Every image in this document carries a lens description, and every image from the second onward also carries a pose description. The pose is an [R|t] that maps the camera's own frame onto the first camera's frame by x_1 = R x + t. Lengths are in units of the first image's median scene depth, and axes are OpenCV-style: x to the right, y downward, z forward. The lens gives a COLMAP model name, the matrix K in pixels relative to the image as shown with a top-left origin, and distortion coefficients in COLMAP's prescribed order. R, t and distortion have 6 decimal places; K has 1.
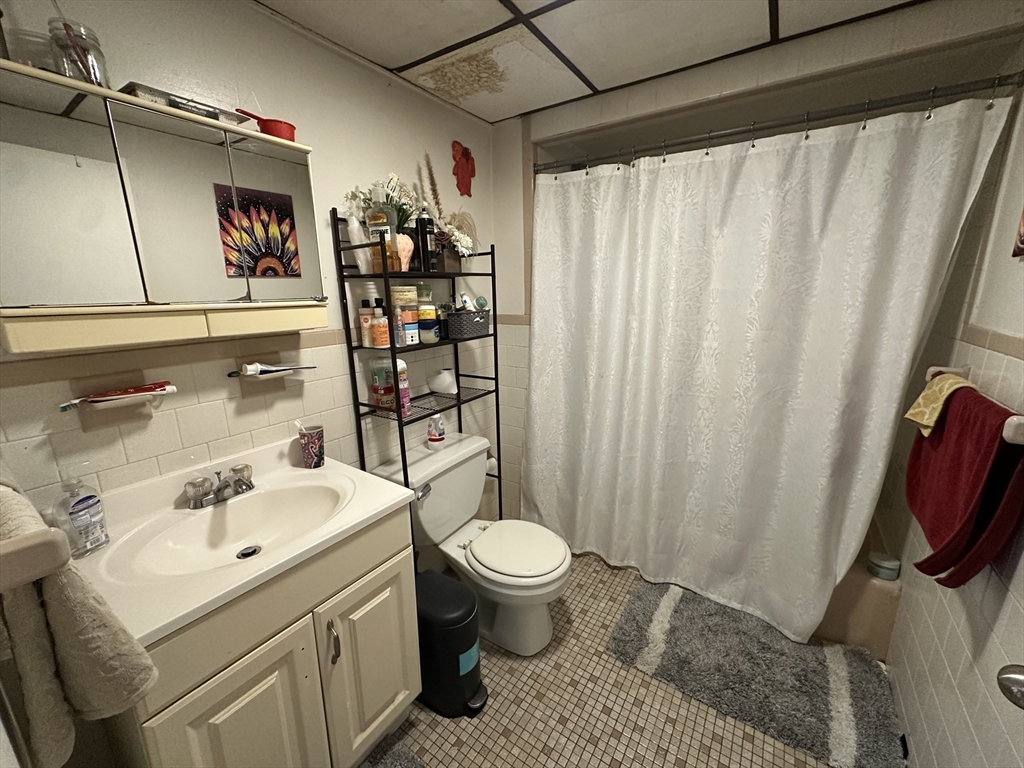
lens RADIAL K [[409.2, 0, 512.0], [0, 409.2, 384.0], [0, 0, 1]] dist [-0.002301, 0.000248]
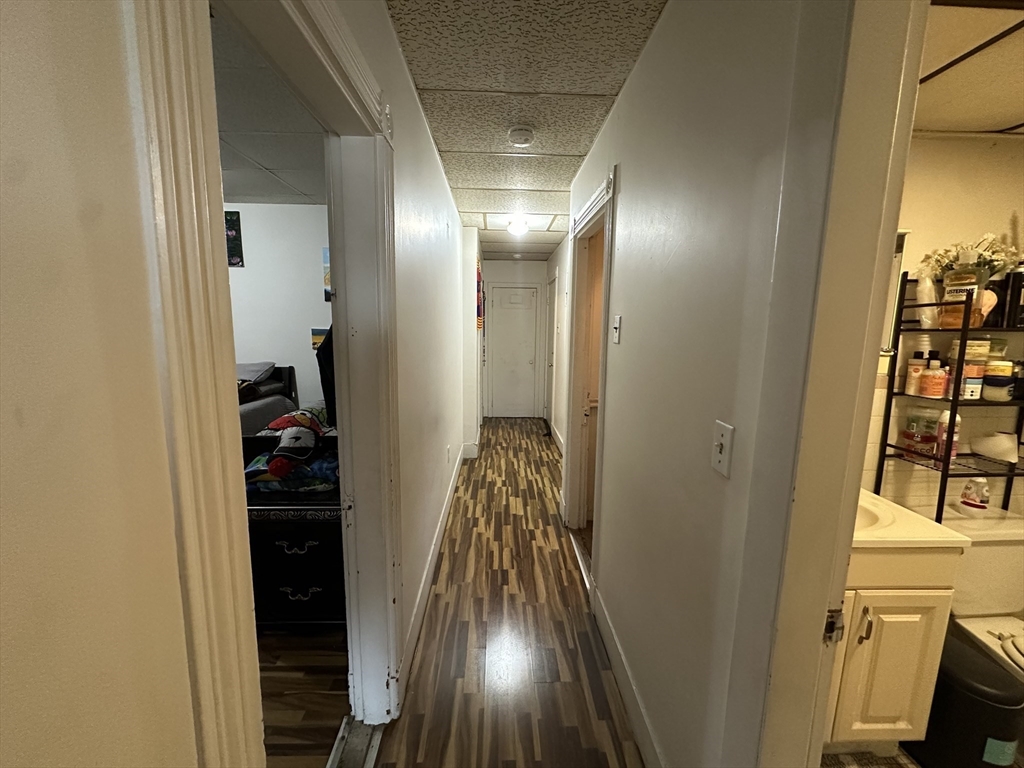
lens RADIAL K [[409.2, 0, 512.0], [0, 409.2, 384.0], [0, 0, 1]] dist [-0.002301, 0.000248]
pose [[0.587252, 0.133285, -0.798355, -0.116233], [-0.200989, 0.979468, 0.015680, 0.073897], [0.784053, 0.151252, 0.601983, -0.459668]]
